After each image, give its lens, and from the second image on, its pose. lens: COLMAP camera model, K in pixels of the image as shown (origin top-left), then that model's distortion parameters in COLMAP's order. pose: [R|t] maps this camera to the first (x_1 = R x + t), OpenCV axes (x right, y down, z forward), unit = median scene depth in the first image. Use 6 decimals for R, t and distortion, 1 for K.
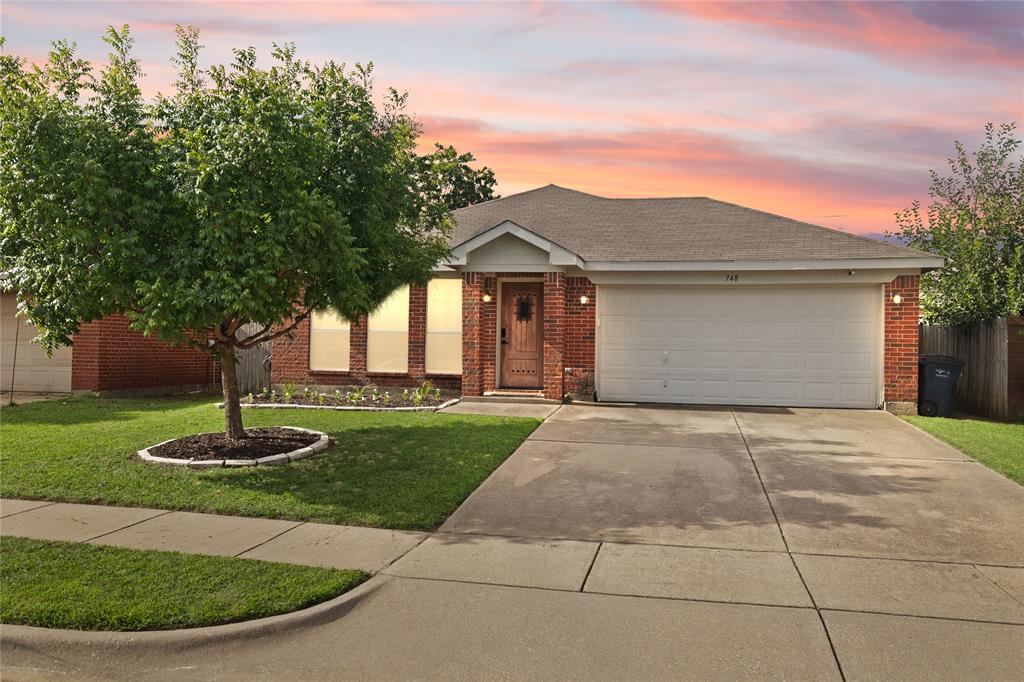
lens RADIAL K [[775.4, 0, 512.0], [0, 775.4, 341.0], [0, 0, 1]] dist [0.000328, -0.000003]
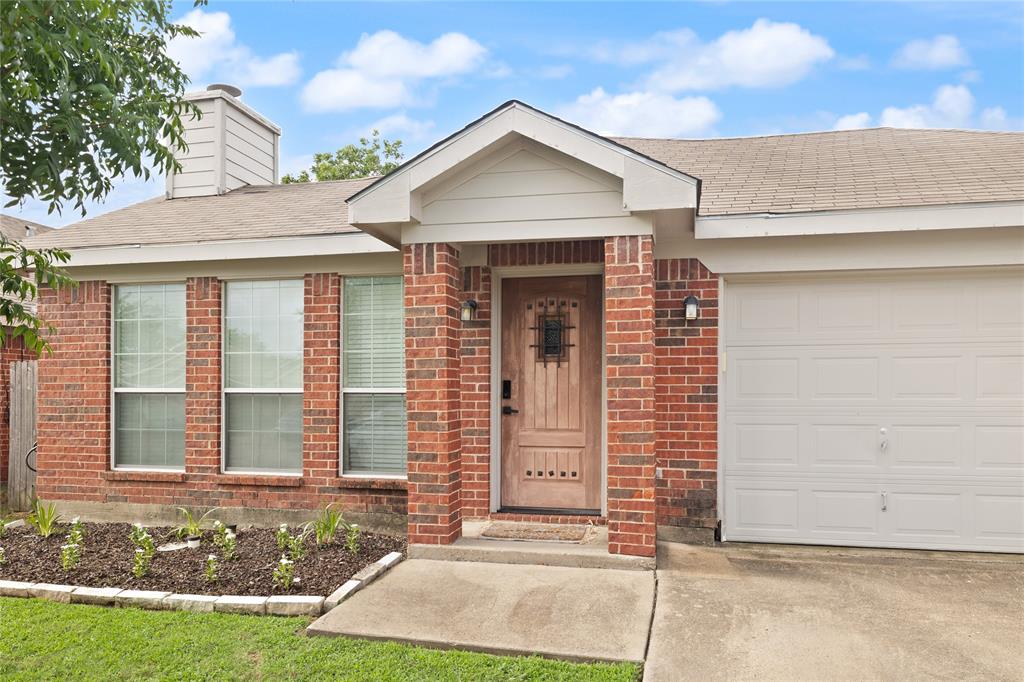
lens RADIAL K [[740.7, 0, 512.0], [0, 740.7, 341.0], [0, 0, 1]] dist [0.000851, 0.000436]
pose [[0.999858, -0.014611, -0.008359, -0.003962], [0.013986, 0.997412, -0.070519, -0.008533], [0.009367, 0.070392, 0.997475, 0.583935]]
